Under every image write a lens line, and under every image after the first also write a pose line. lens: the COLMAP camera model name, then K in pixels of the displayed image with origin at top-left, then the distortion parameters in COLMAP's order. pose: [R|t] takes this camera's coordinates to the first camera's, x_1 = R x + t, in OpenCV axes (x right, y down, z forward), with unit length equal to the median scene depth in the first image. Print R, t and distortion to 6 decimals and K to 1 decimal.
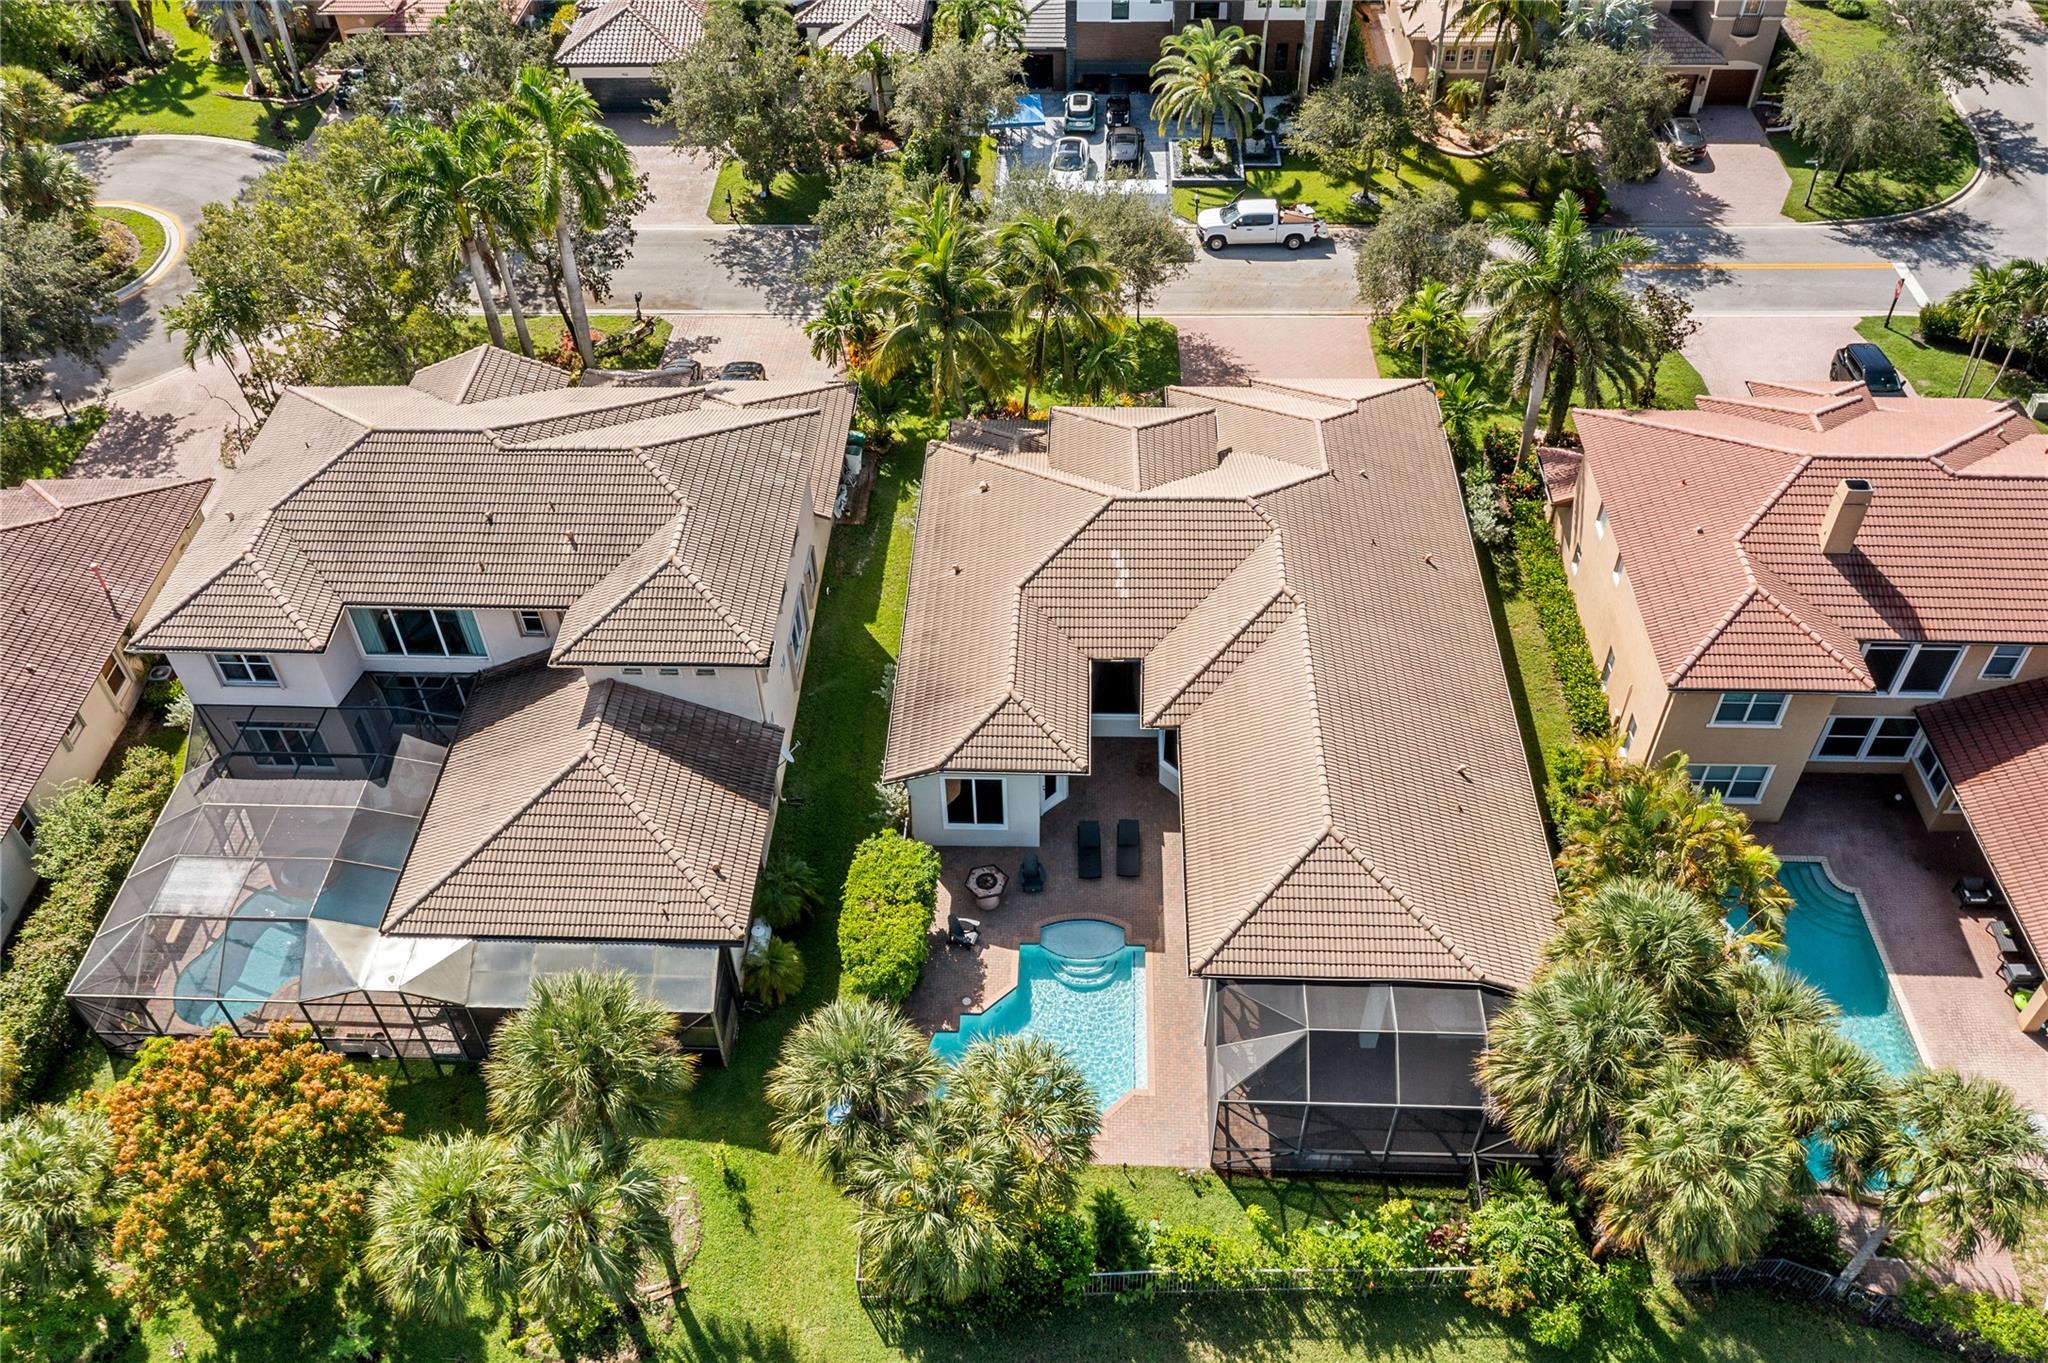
lens RADIAL K [[1640.8, 0, 1026.2], [0, 1640.8, 684.8], [0, 0, 1]] dist [0.002530, 0.001203]
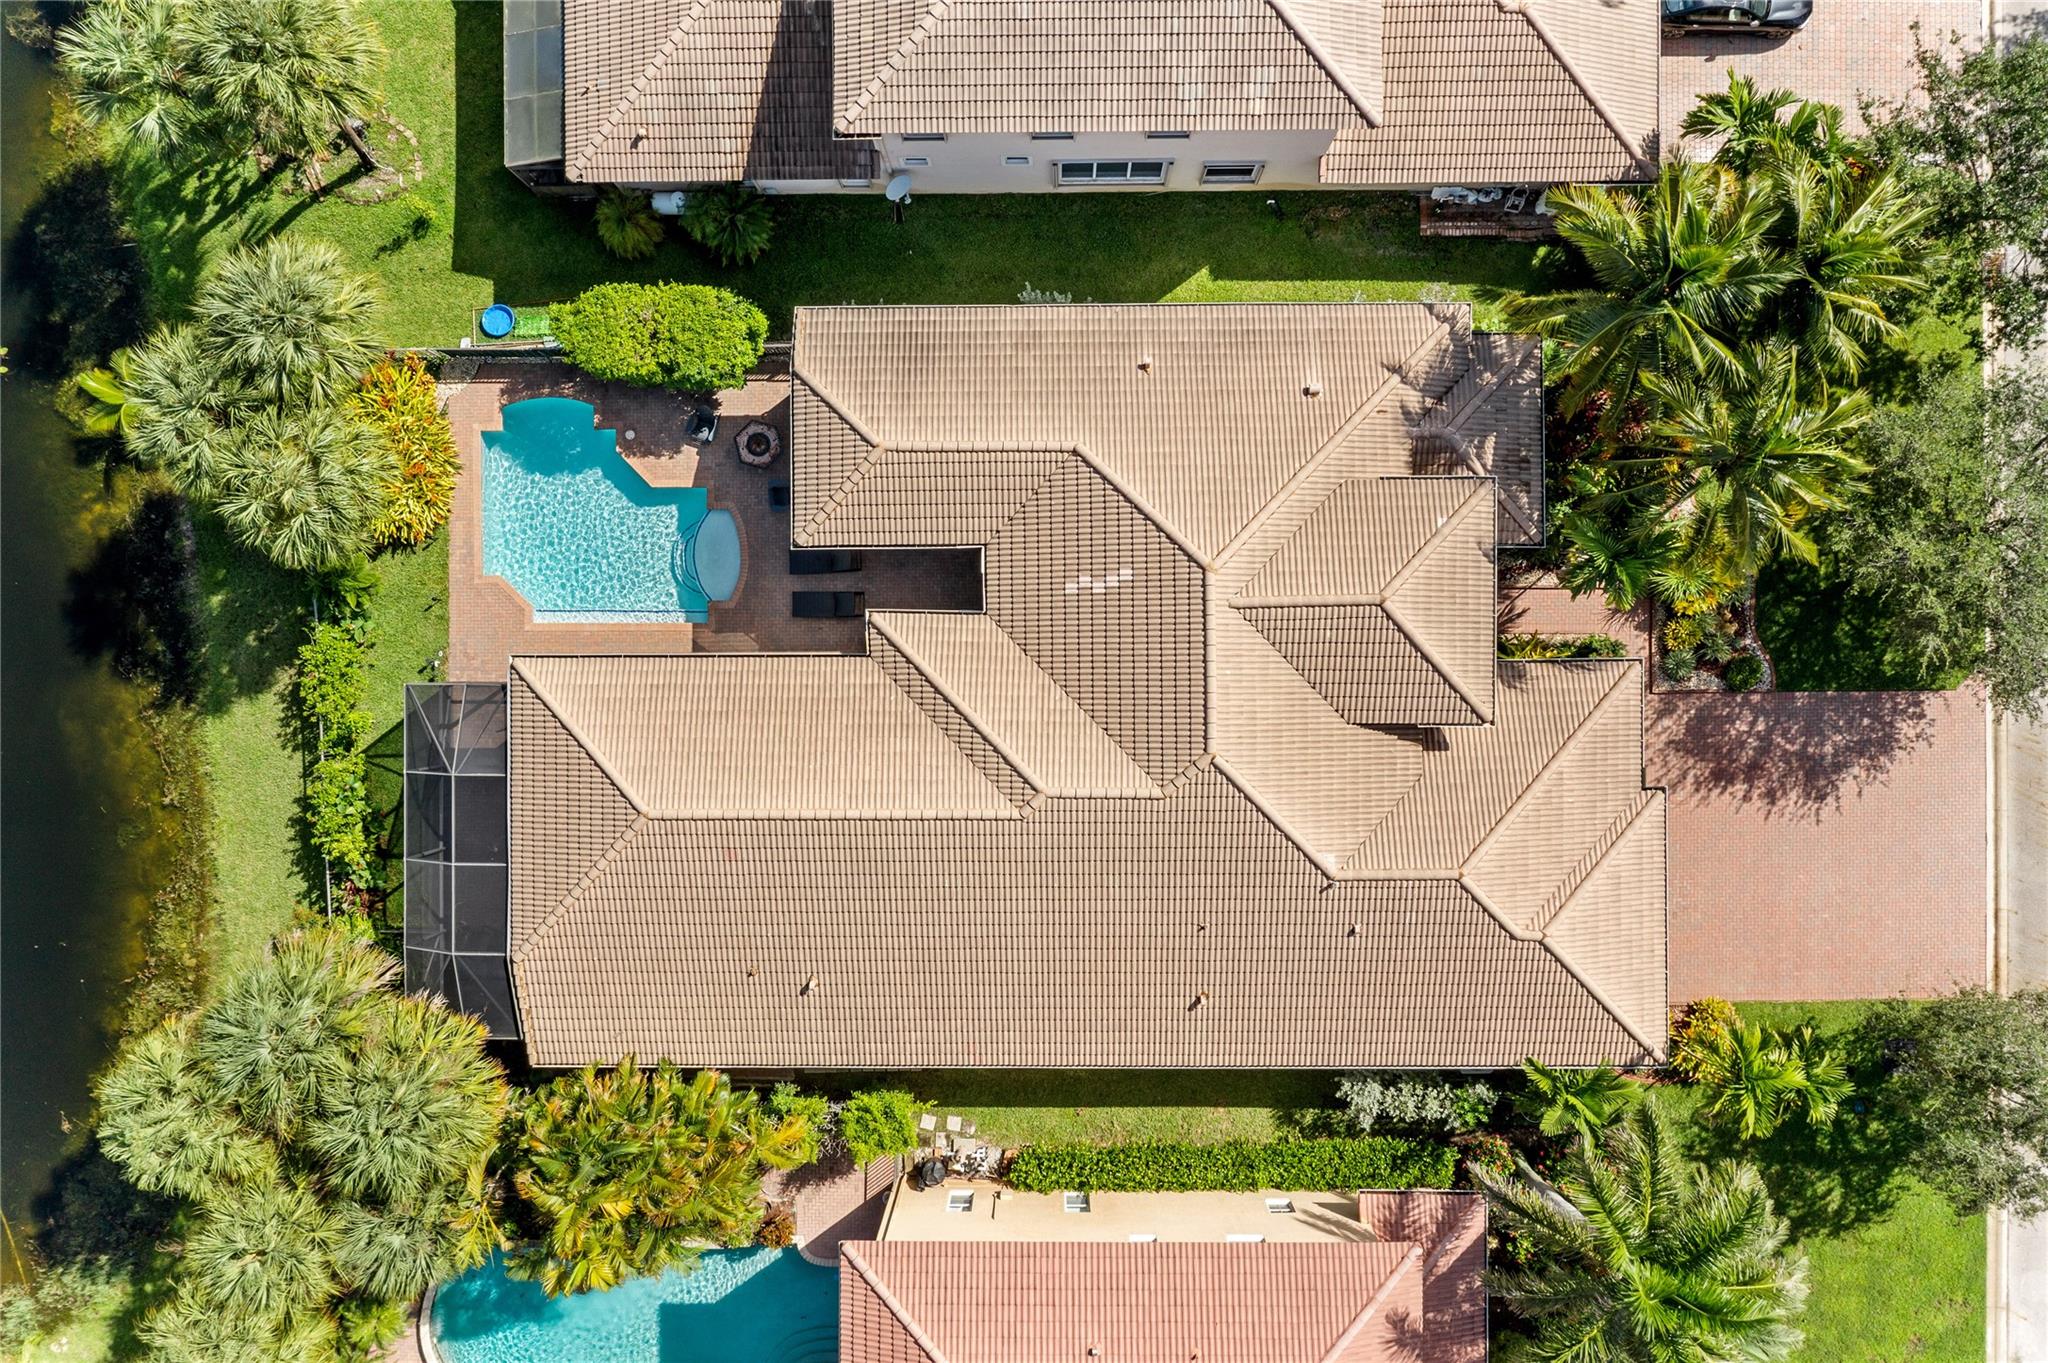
lens RADIAL K [[1640.8, 0, 1026.2], [0, 1640.8, 684.8], [0, 0, 1]] dist [0.002530, 0.001203]
pose [[0.043309, 0.999012, 0.009988, 0.103473], [-0.711271, 0.023811, 0.702514, -0.615403], [0.701582, -0.037529, 0.711600, 0.463974]]
